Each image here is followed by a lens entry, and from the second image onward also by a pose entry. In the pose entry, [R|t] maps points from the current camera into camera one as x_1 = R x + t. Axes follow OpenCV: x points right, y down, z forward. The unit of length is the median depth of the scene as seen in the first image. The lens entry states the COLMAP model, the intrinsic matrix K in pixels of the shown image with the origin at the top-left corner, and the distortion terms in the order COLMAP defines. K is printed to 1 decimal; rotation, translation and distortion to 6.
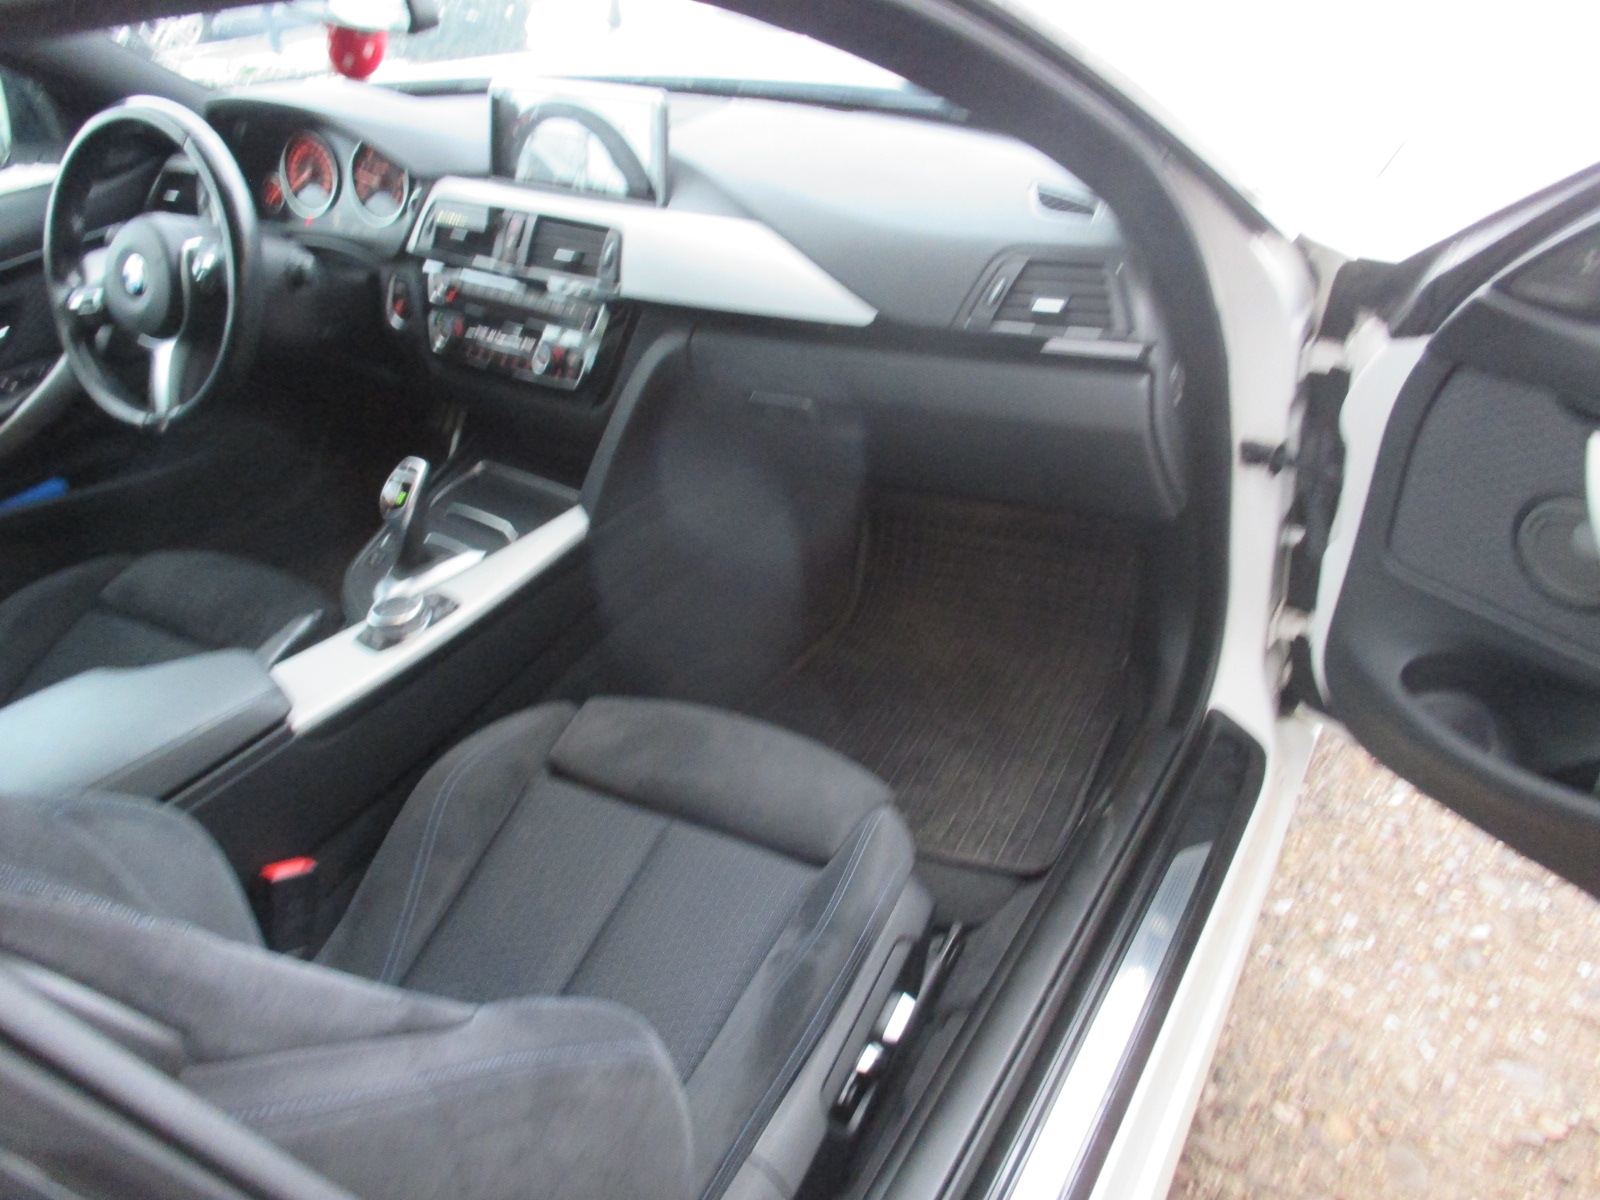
lens RADIAL K [[1304.9, 0, 800.6], [0, 1304.9, 599.5], [0, 0, 1]] dist [-0.031626, 0.023410]
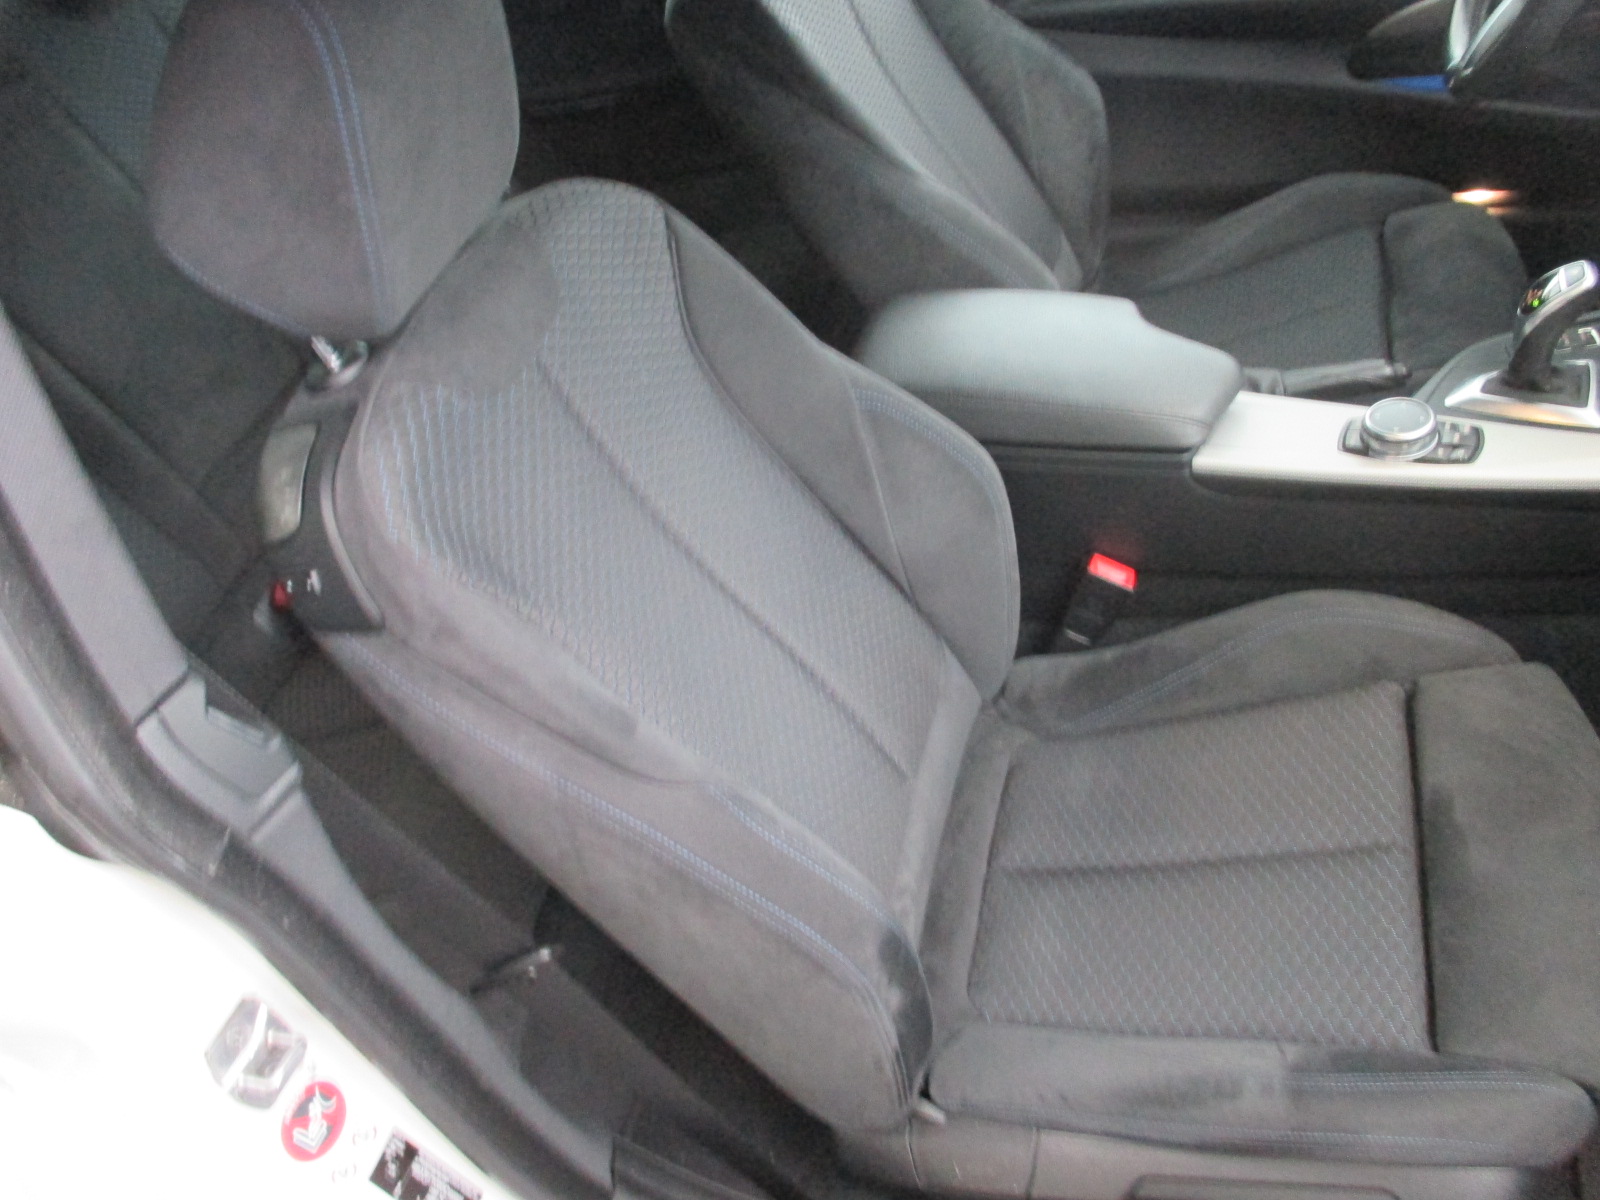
lens RADIAL K [[1304.9, 0, 800.4], [0, 1304.9, 600.0], [0, 0, 1]] dist [-0.031626, 0.023410]
pose [[0.316269, 0.667989, -0.673621, 0.208343], [-0.384922, 0.739350, 0.552446, -0.227946], [0.867069, 0.084570, 0.490957, 0.290279]]
